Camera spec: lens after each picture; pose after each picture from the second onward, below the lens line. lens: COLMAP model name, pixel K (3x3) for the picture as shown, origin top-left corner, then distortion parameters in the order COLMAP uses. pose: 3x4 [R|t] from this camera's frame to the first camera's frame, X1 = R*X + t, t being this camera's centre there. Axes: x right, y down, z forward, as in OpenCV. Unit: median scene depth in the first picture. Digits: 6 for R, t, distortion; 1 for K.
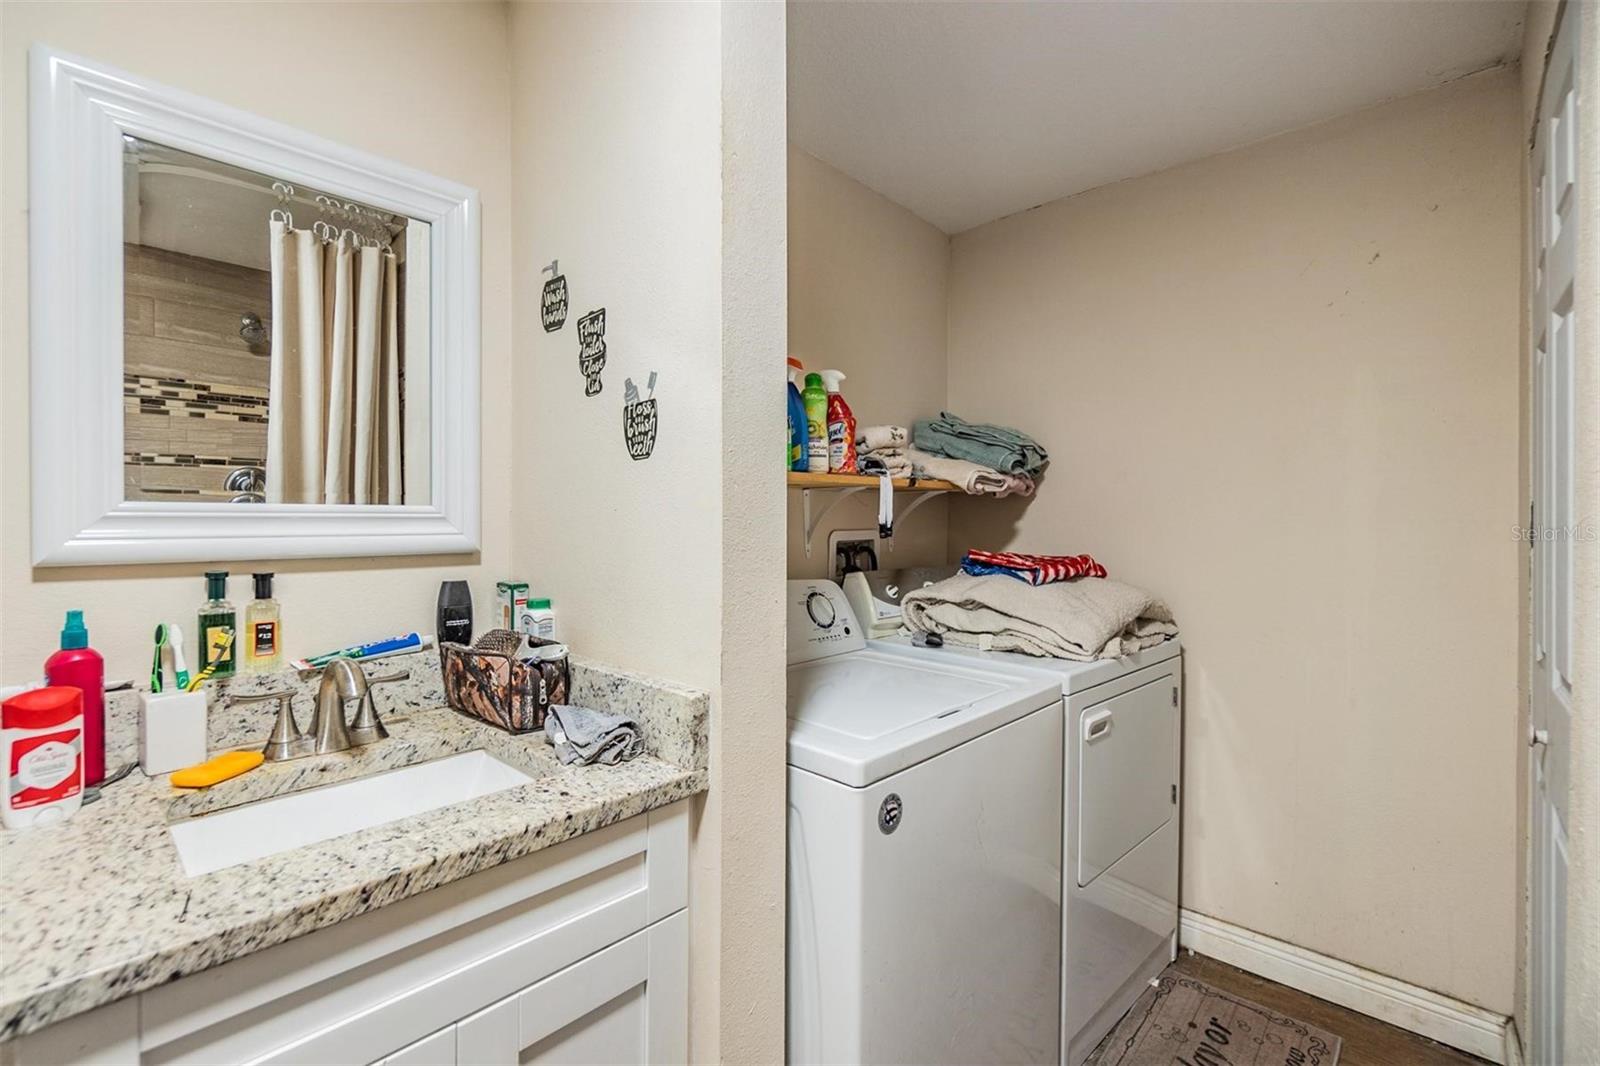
lens RADIAL K [[696.2, 0, 797.0], [0, 696.2, 524.0], [0, 0, 1]] dist [0.000212, -0.000585]
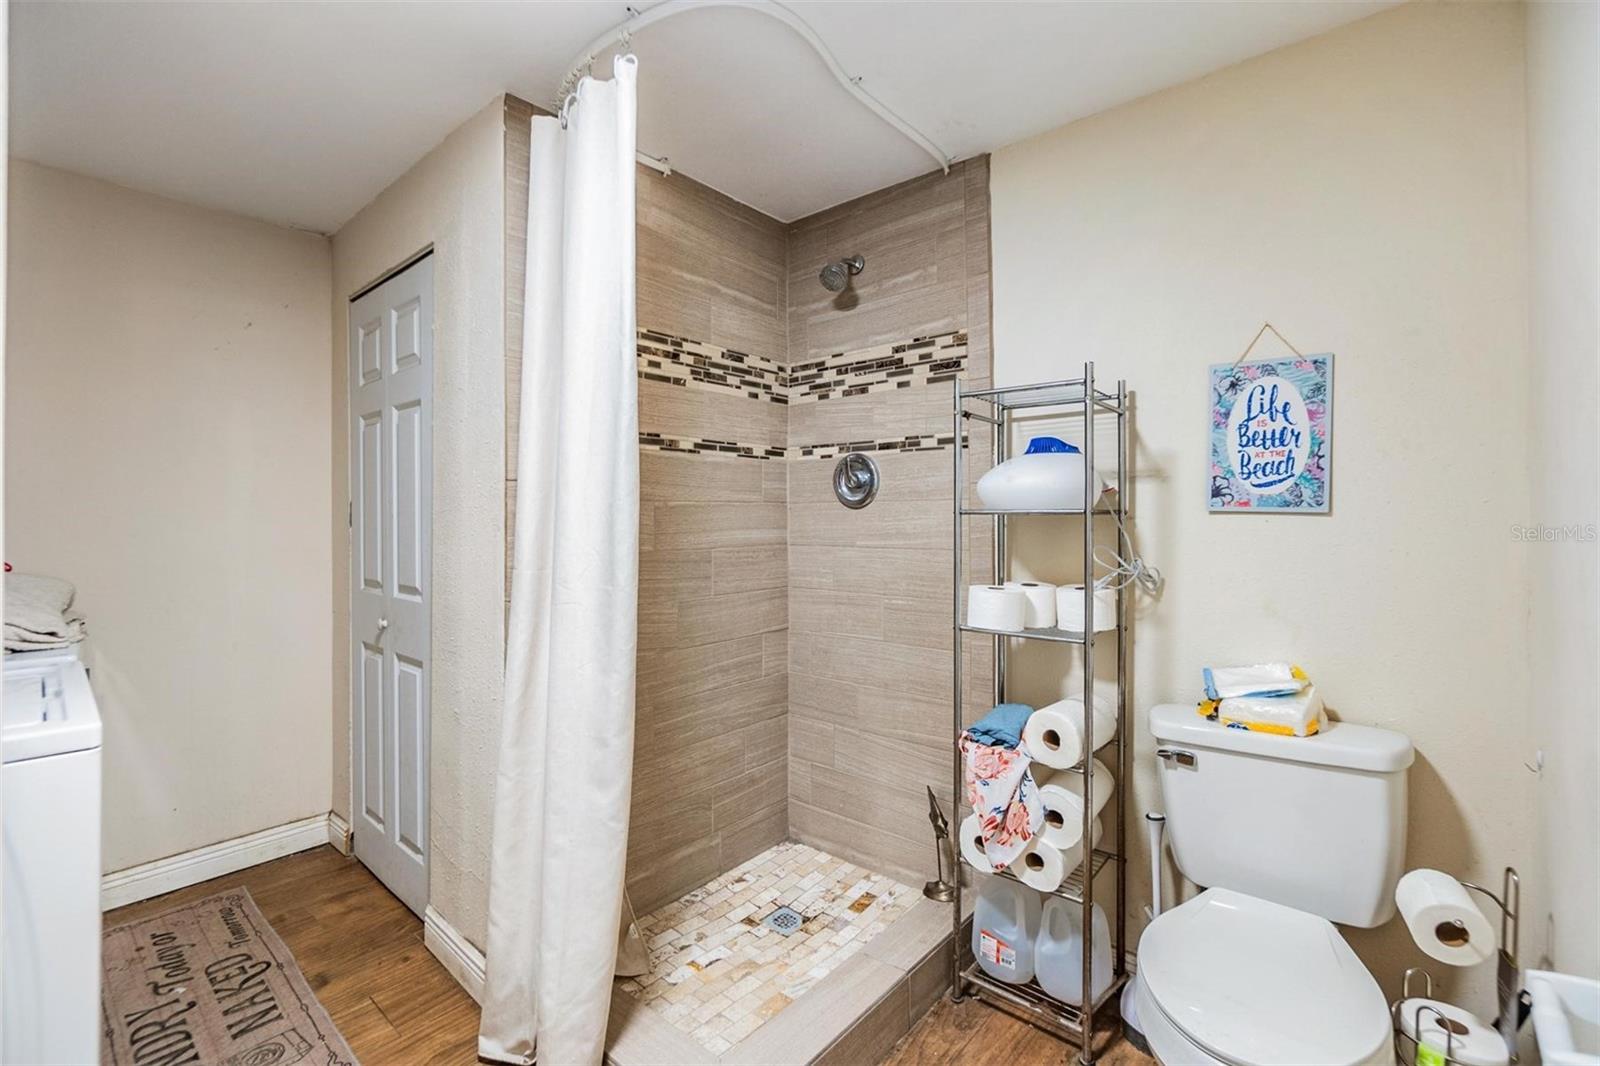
lens RADIAL K [[696.2, 0, 796.2], [0, 696.2, 523.2], [0, 0, 1]] dist [0.000212, -0.000585]
pose [[-0.037565, -0.011559, 0.999227, -0.621991], [0.004469, 0.999921, 0.011735, 0.005233], [-0.999284, 0.004906, -0.037510, -0.048996]]
